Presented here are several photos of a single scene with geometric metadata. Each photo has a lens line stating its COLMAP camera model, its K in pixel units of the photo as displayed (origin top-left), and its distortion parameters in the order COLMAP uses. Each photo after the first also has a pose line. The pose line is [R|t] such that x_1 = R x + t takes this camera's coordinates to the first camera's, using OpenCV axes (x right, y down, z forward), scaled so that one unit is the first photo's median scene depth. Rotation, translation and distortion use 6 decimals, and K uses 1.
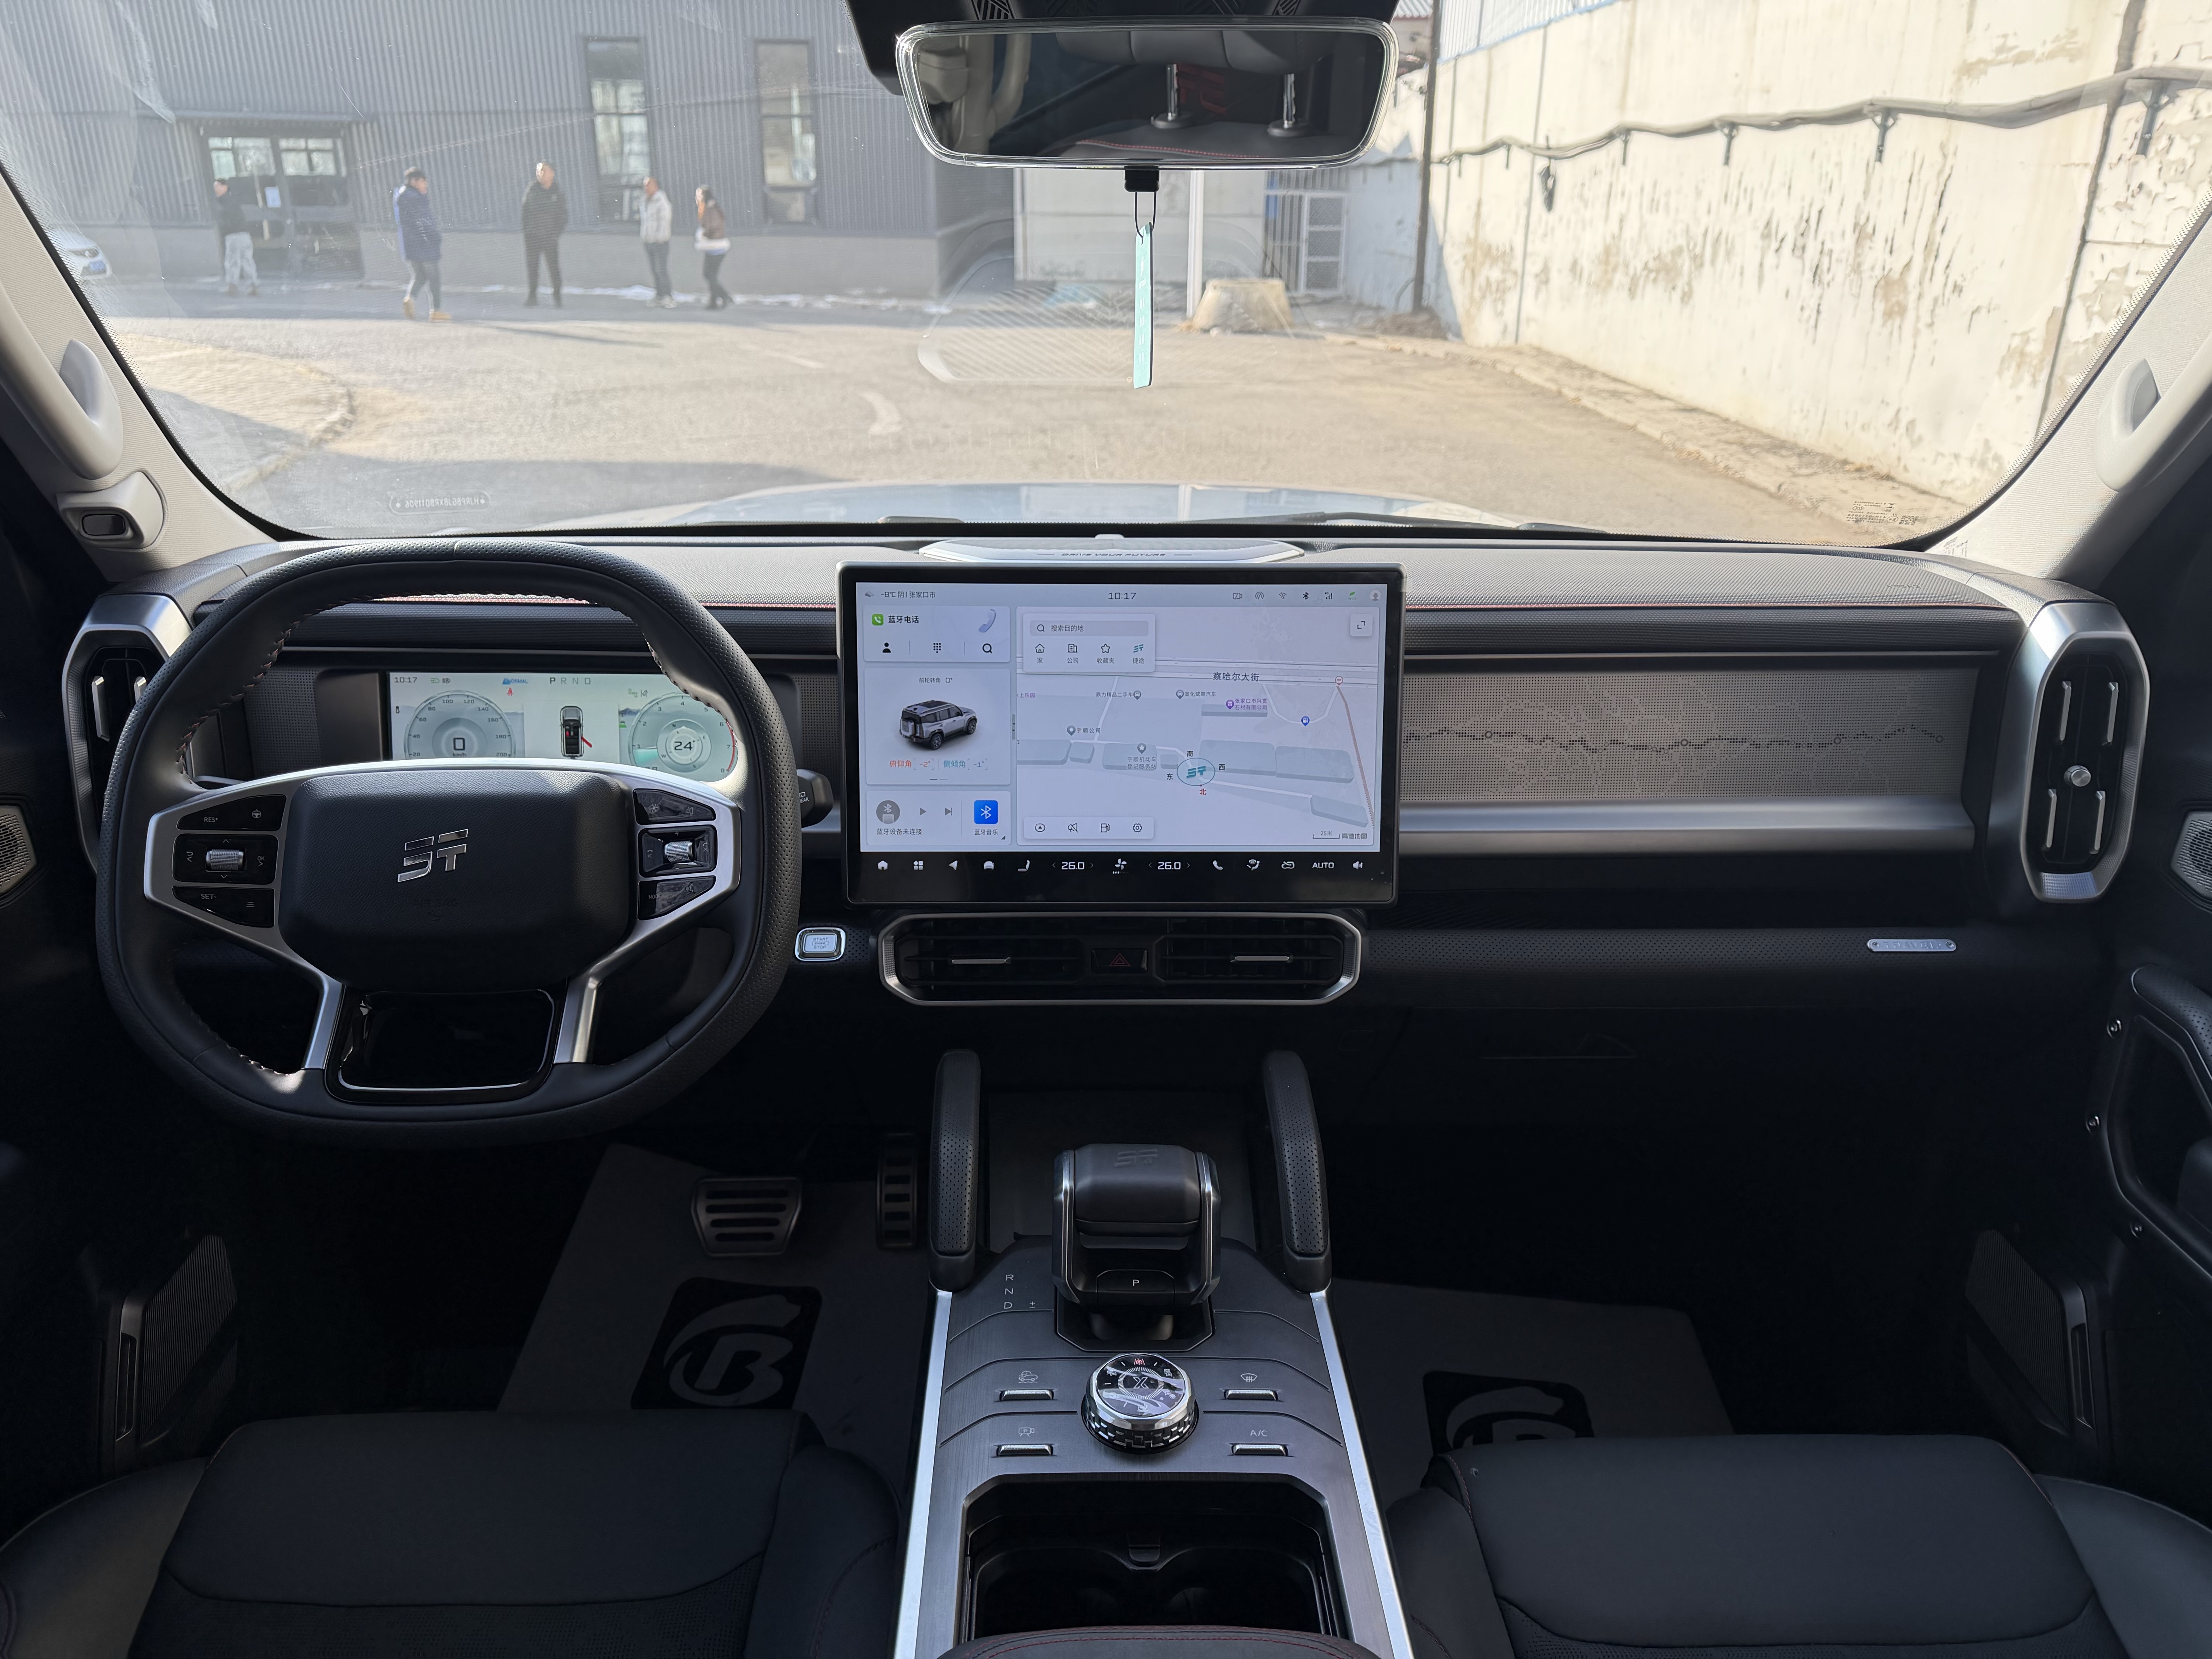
lens RADIAL K [[1565.4, 0, 1103.3], [0, 1565.4, 833.7], [0, 0, 1]] dist [0.003281, -0.006933]
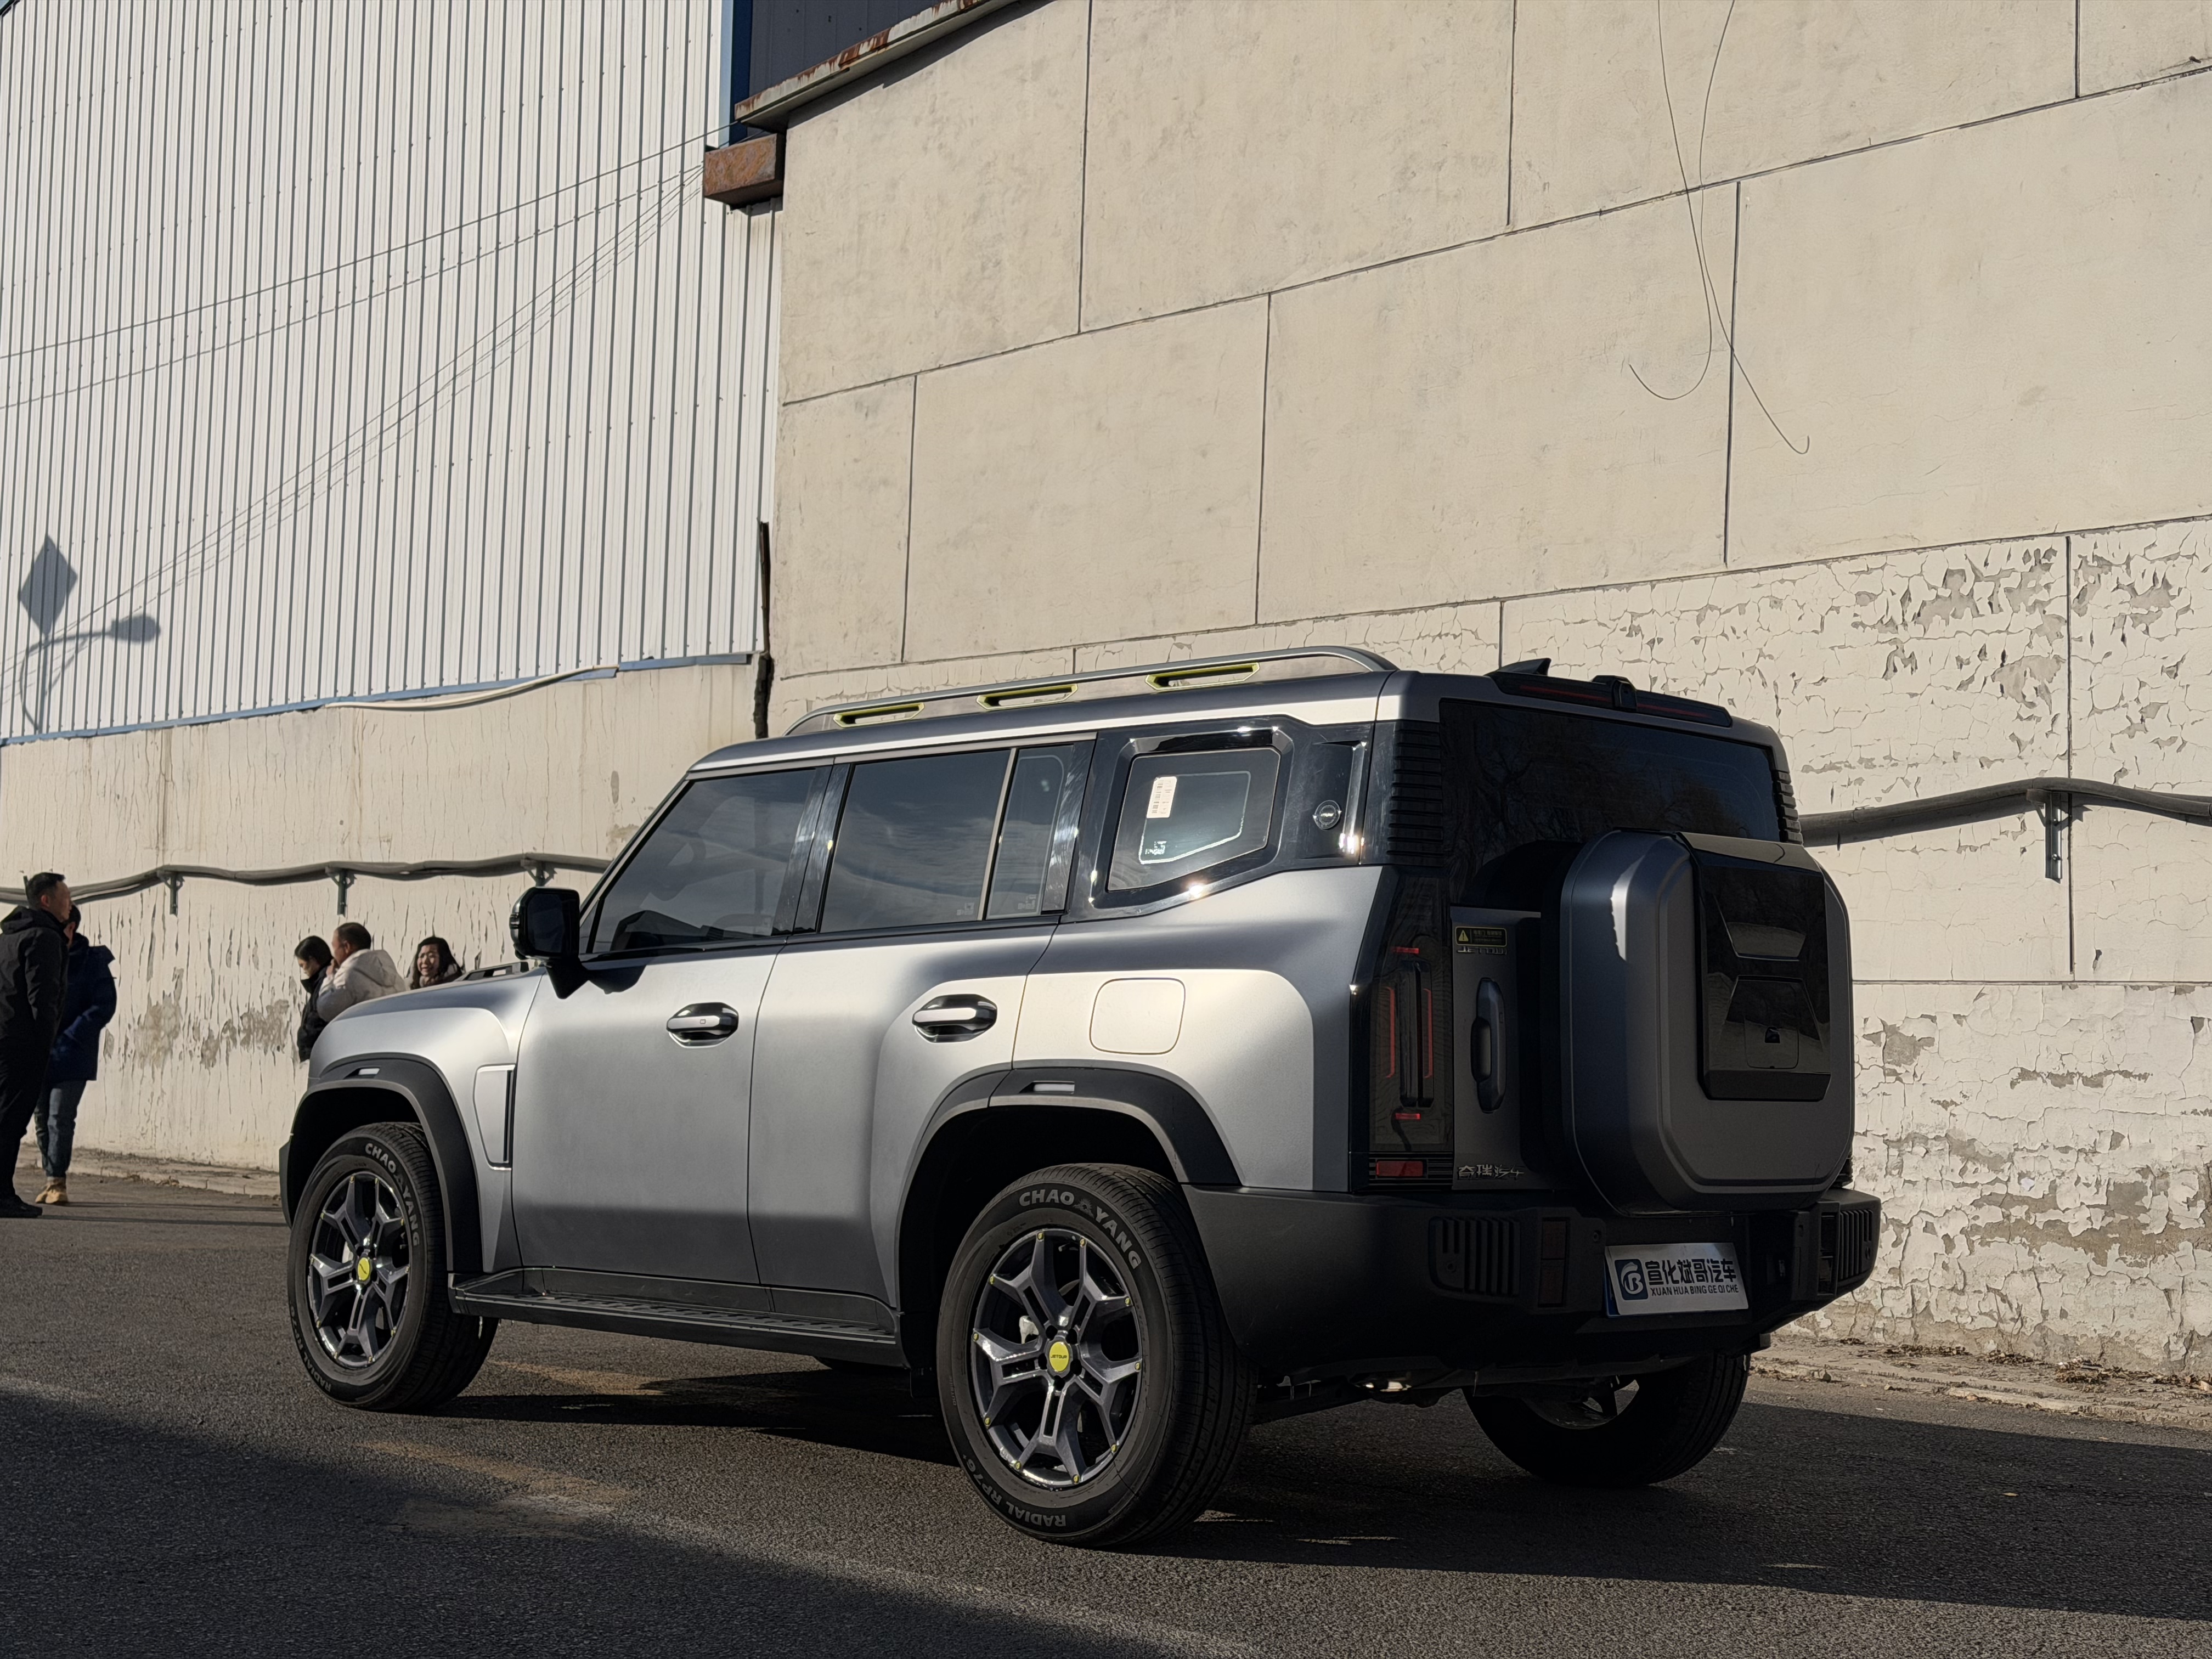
lens RADIAL K [[3062.8, 0, 1100.6], [0, 3062.8, 820.3], [0, 0, 1]] dist [0.196591, -0.441190]
pose [[0.741543, 0.061651, 0.668067, -0.414444], [0.234373, 0.909227, -0.344057, 0.209637], [-0.628636, 0.411710, 0.659782, -0.412395]]
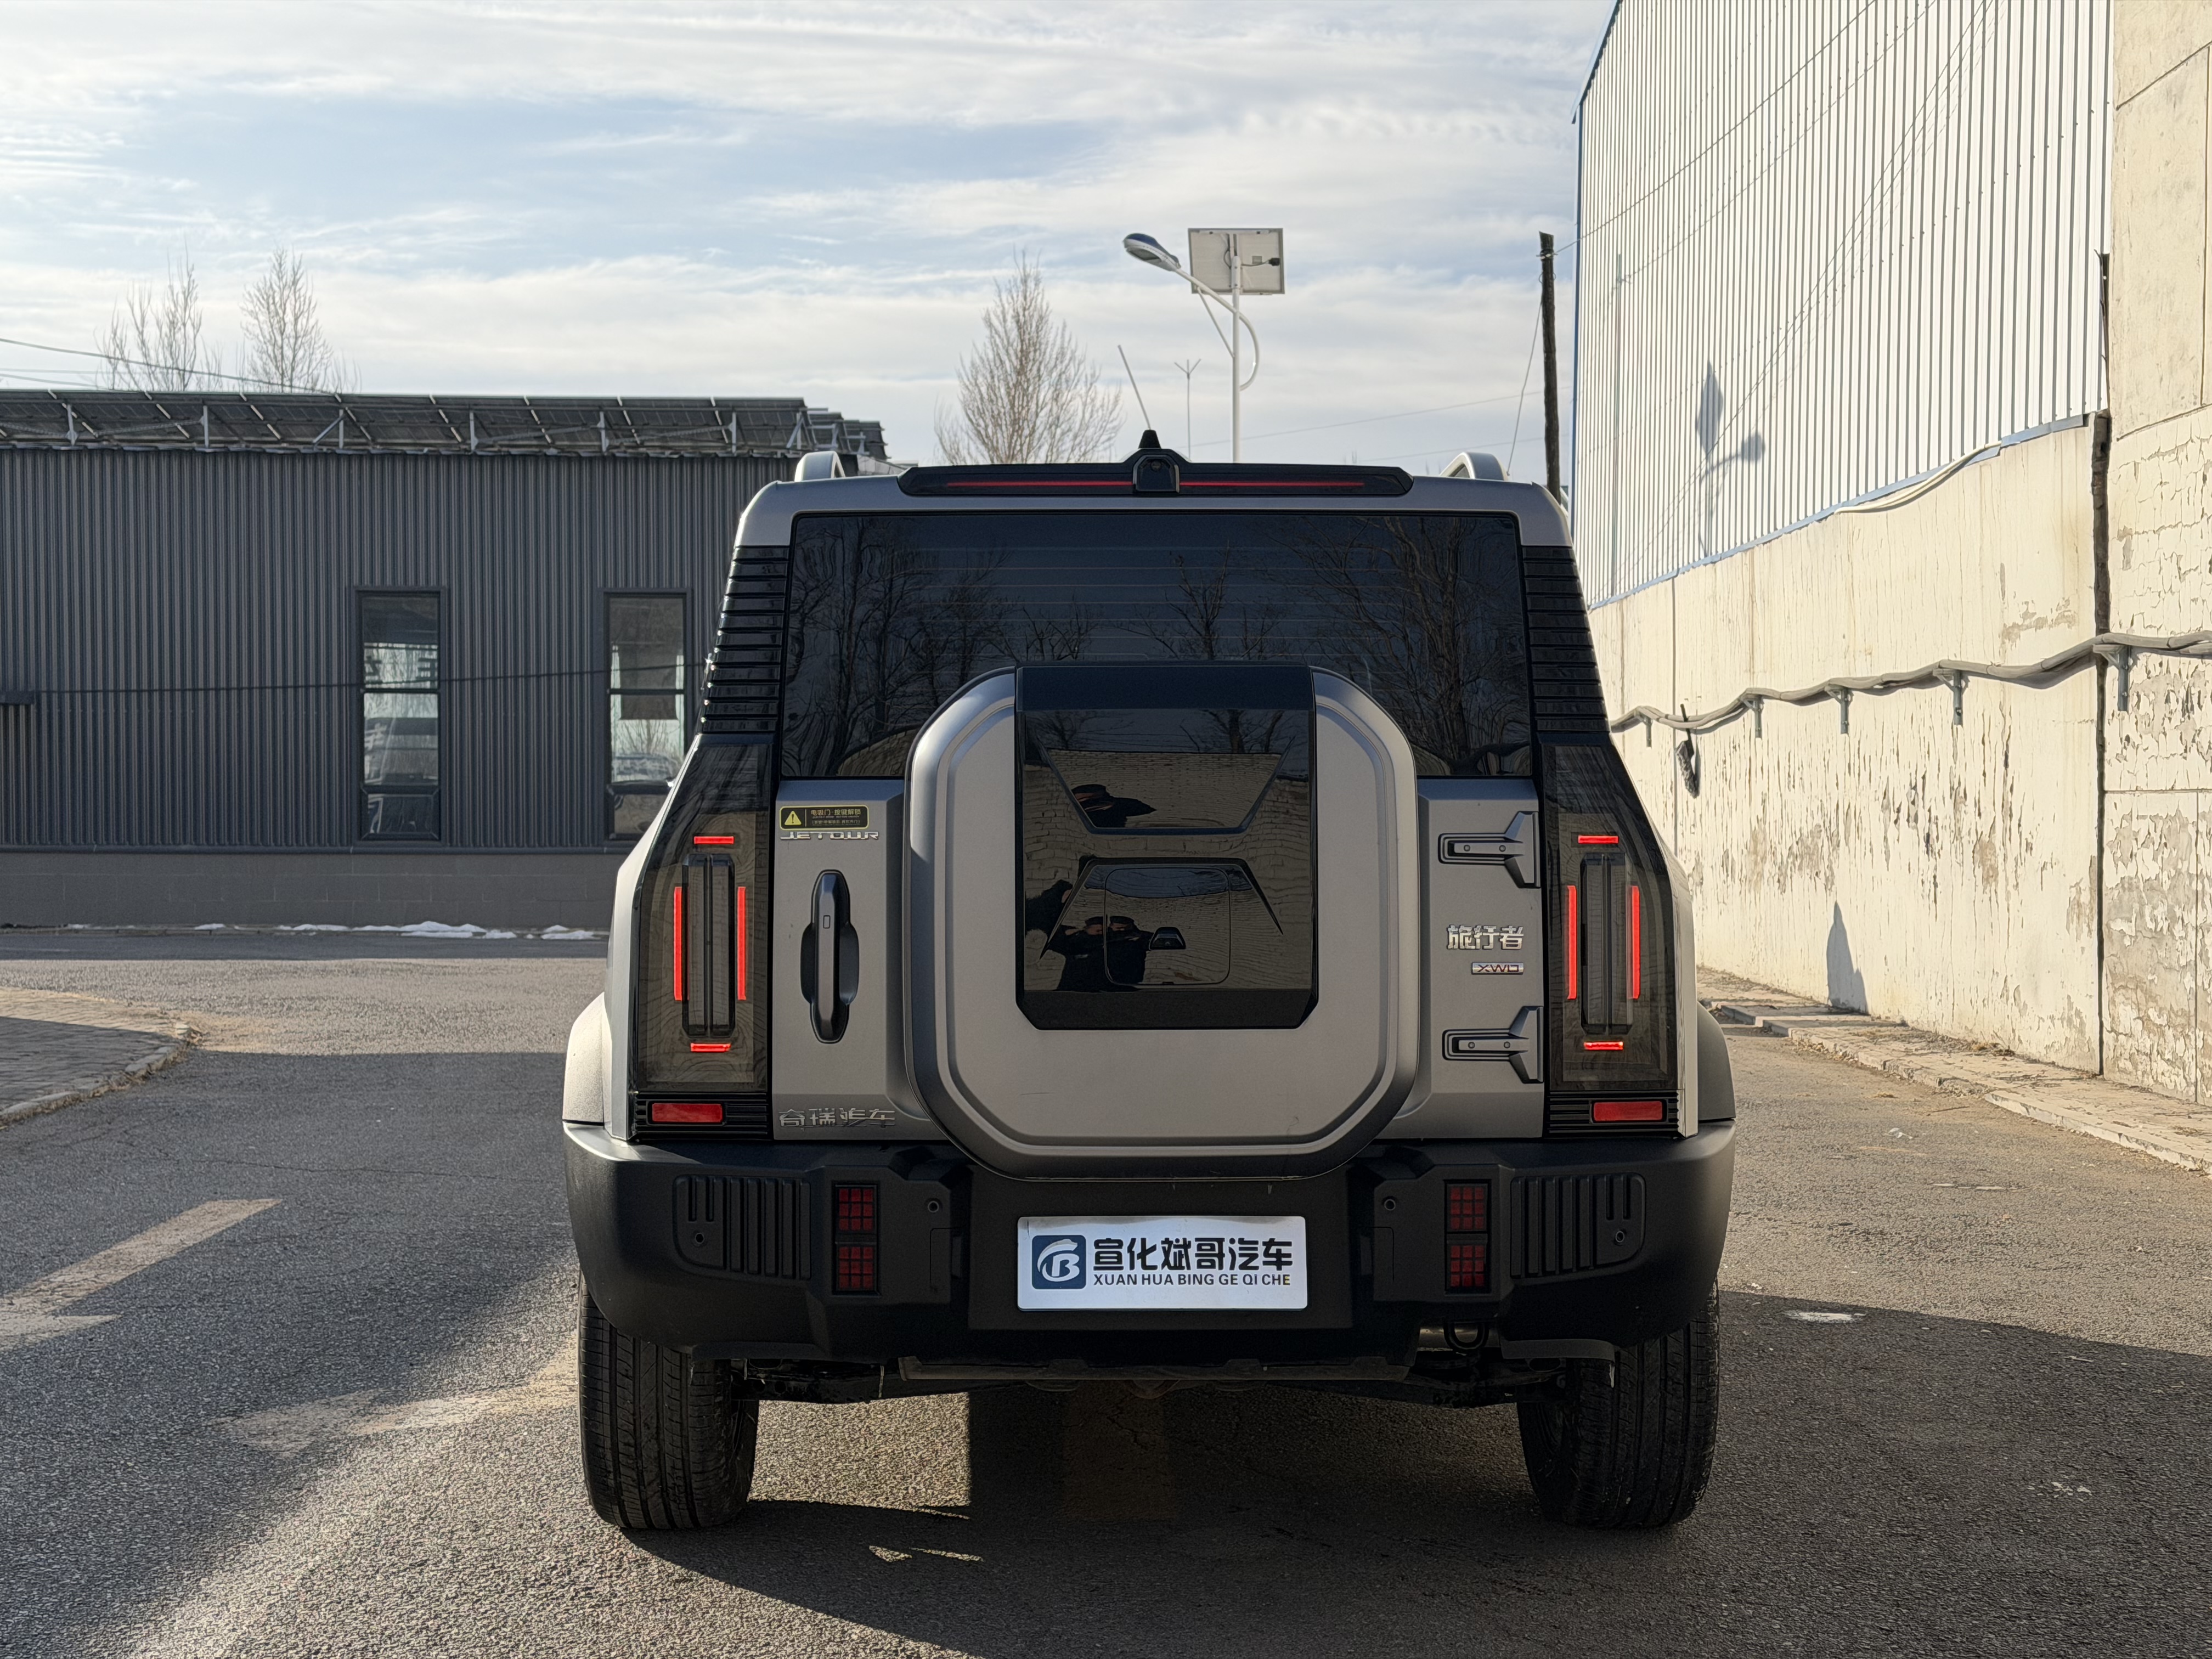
lens RADIAL K [[3062.8, 0, 1100.6], [0, 3062.8, 820.3], [0, 0, 1]] dist [0.196591, -0.441190]
pose [[0.999942, -0.010189, -0.003563, 0.000593], [0.008093, 0.926119, -0.377145, 0.216779], [0.007142, 0.377094, 0.926147, -0.473581]]
